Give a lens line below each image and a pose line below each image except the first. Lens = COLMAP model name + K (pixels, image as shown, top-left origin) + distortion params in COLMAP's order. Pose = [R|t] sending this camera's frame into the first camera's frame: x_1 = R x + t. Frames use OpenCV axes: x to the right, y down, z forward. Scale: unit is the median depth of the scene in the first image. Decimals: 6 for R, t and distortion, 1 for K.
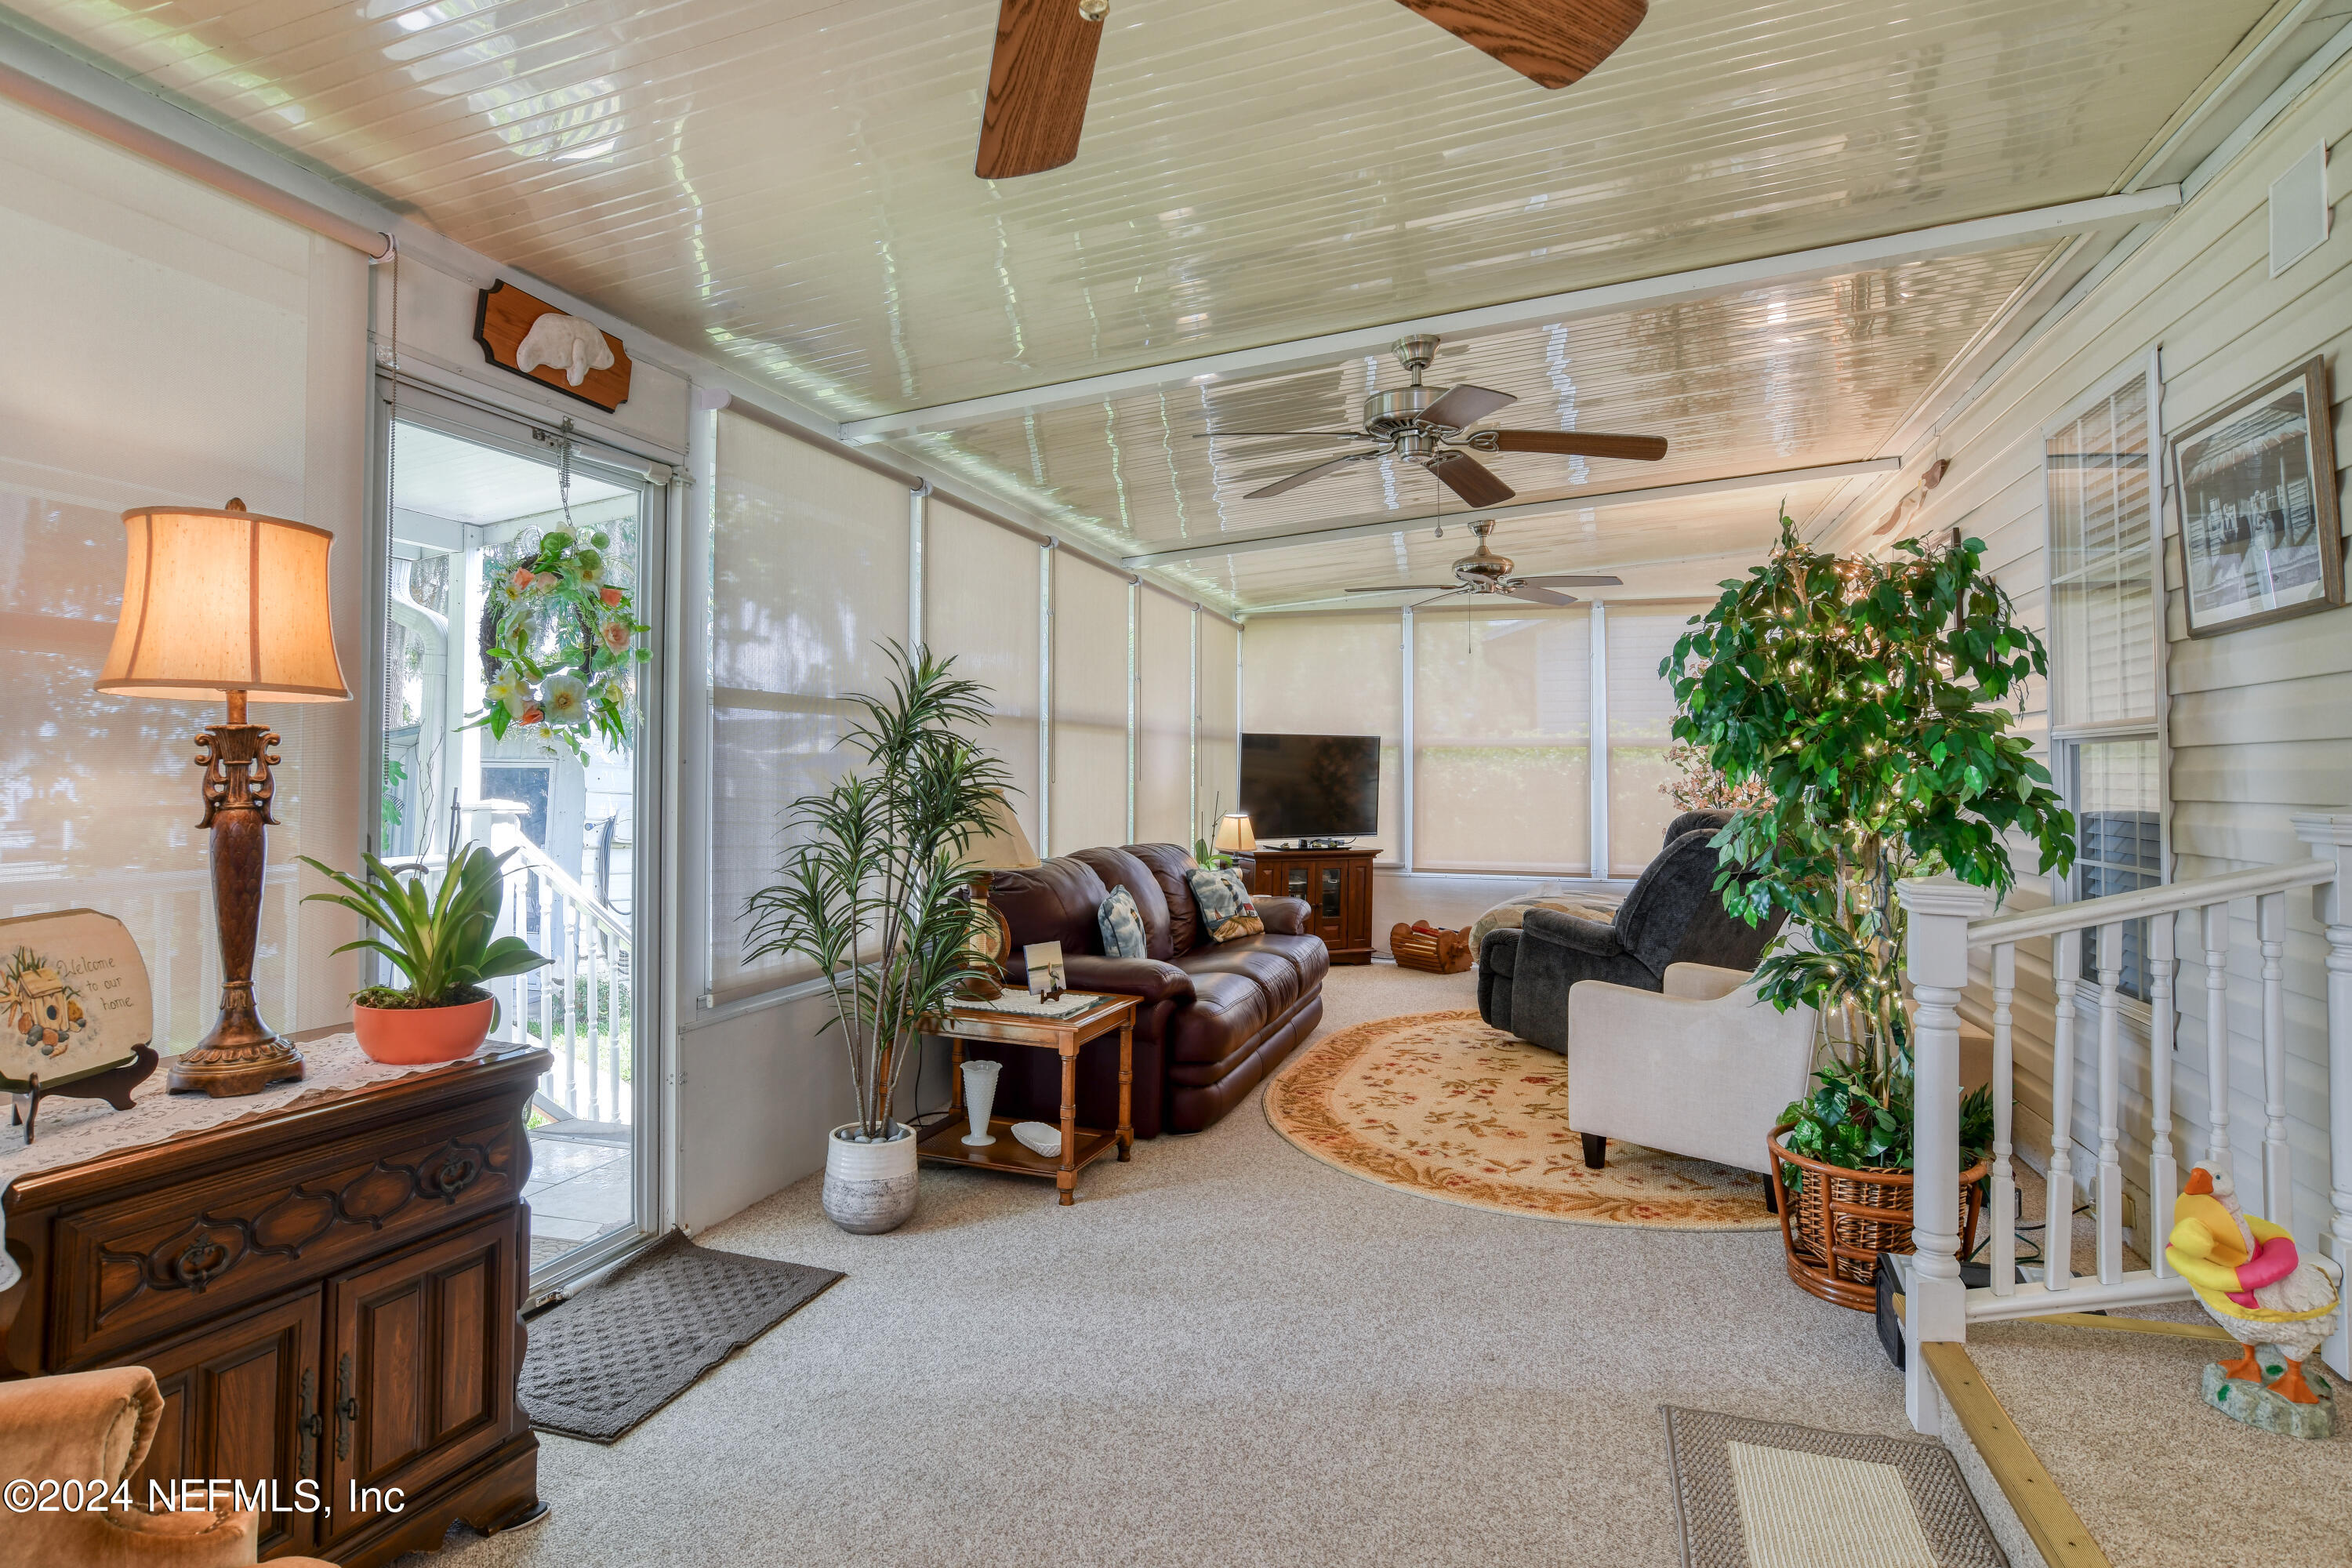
lens RADIAL K [[1224.7, 0, 1174.4], [0, 1224.7, 773.8], [0, 0, 1]] dist [-0.023355, 0.000496]
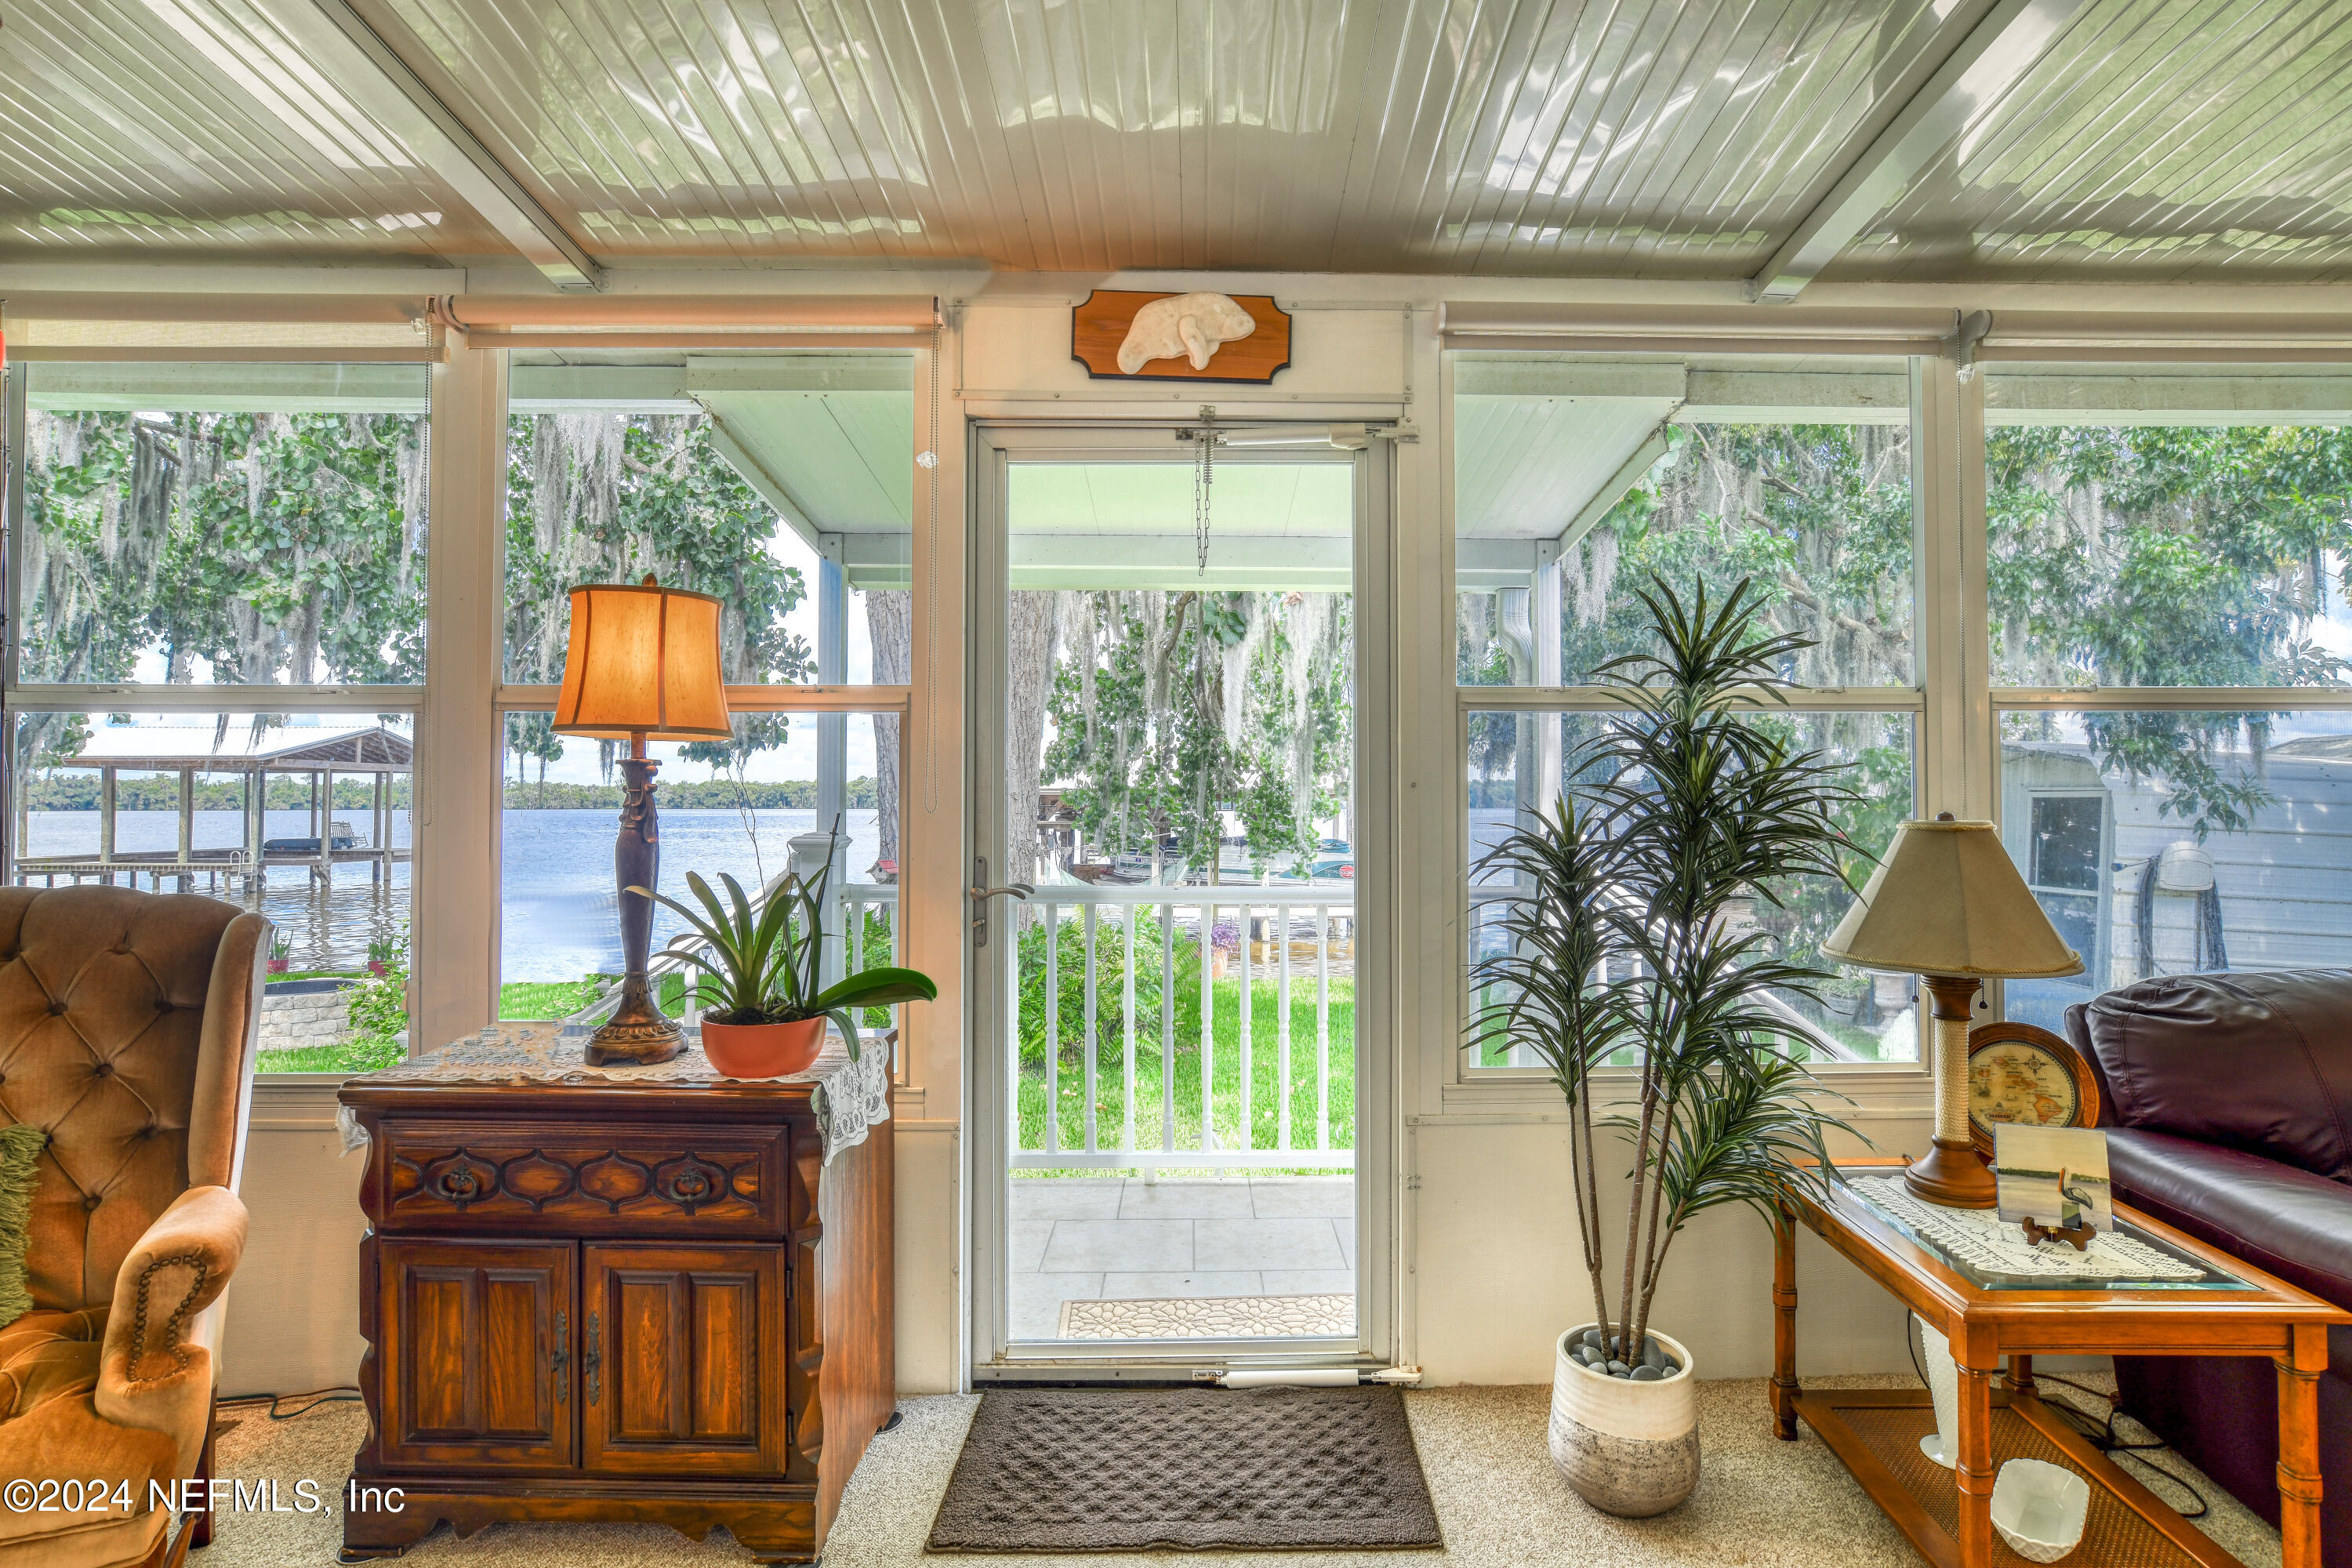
lens RADIAL K [[1224.7, 0, 1174.4], [0, 1224.7, 773.8], [0, 0, 1]] dist [-0.023355, 0.000496]
pose [[0.338026, -0.019304, -0.940939, 0.342367], [0.001680, 0.999800, -0.019908, -0.000692], [0.941135, 0.005148, 0.337991, 0.664921]]
